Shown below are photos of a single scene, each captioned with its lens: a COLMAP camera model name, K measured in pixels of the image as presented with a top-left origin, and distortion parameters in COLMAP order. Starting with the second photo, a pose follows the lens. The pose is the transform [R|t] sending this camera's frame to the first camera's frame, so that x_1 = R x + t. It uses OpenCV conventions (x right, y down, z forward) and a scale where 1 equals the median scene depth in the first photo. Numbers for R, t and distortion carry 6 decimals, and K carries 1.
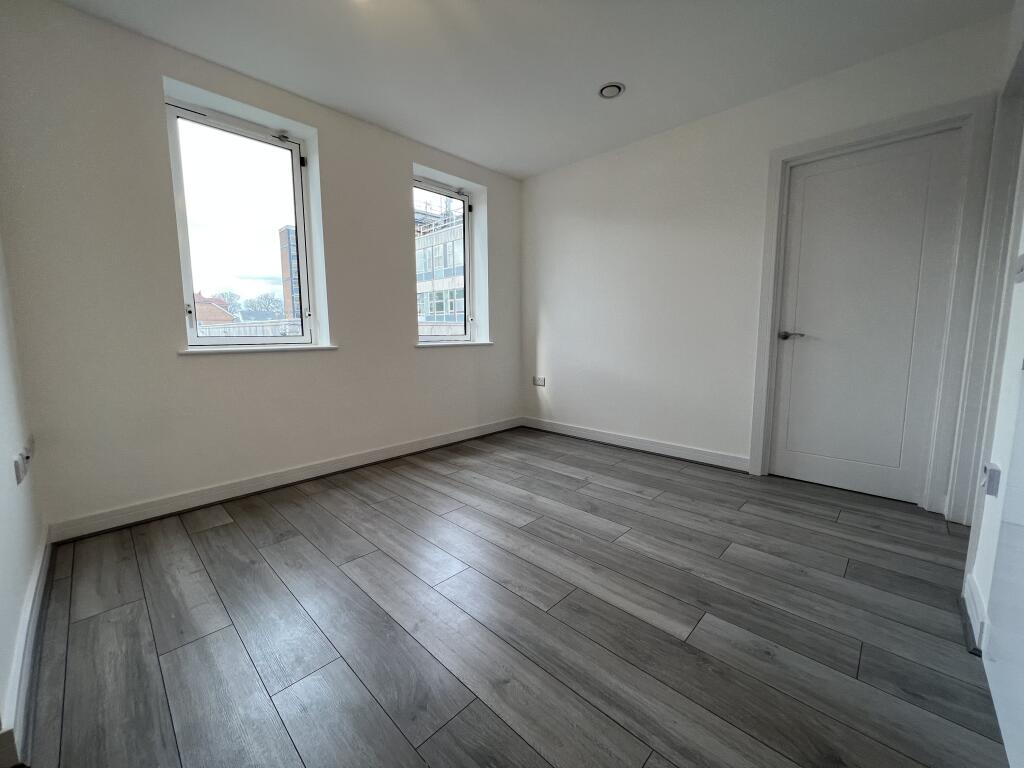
lens RADIAL K [[407.7, 0, 512.0], [0, 407.7, 384.0], [0, 0, 1]] dist [0.000605, -0.000060]
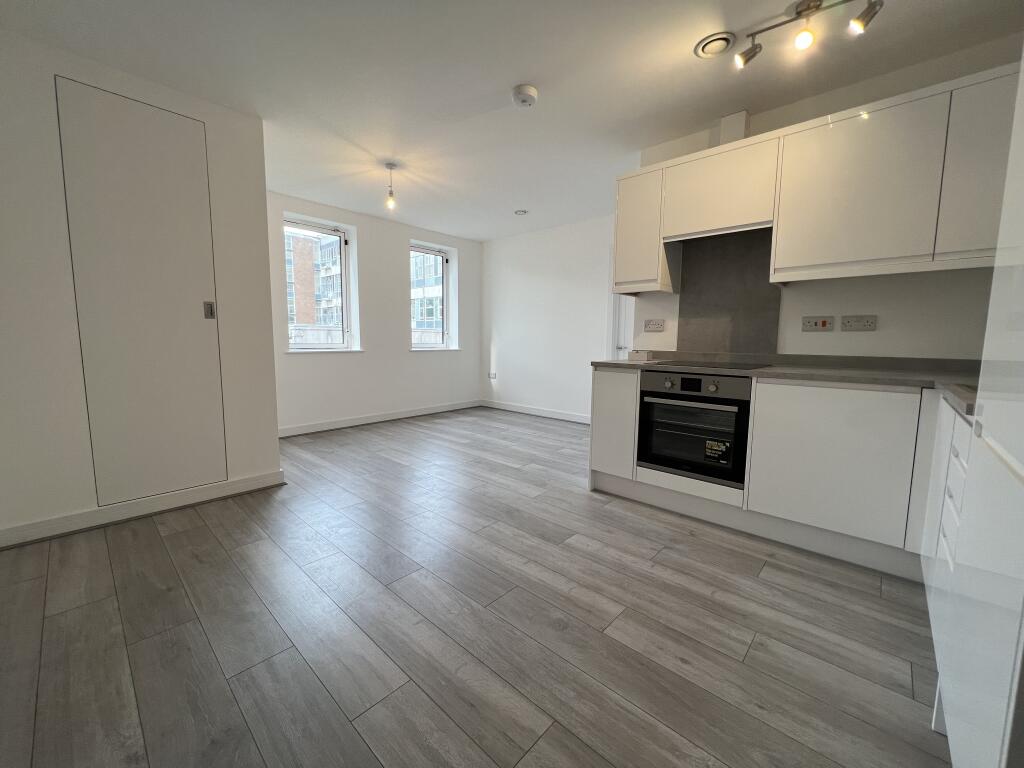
lens RADIAL K [[407.7, 0, 512.0], [0, 407.7, 384.0], [0, 0, 1]] dist [0.000605, -0.000060]
pose [[0.999620, 0.012834, 0.024396, 0.106772], [-0.012512, 0.999833, -0.013301, 0.046231], [-0.024562, 0.012991, 0.999614, -0.515593]]
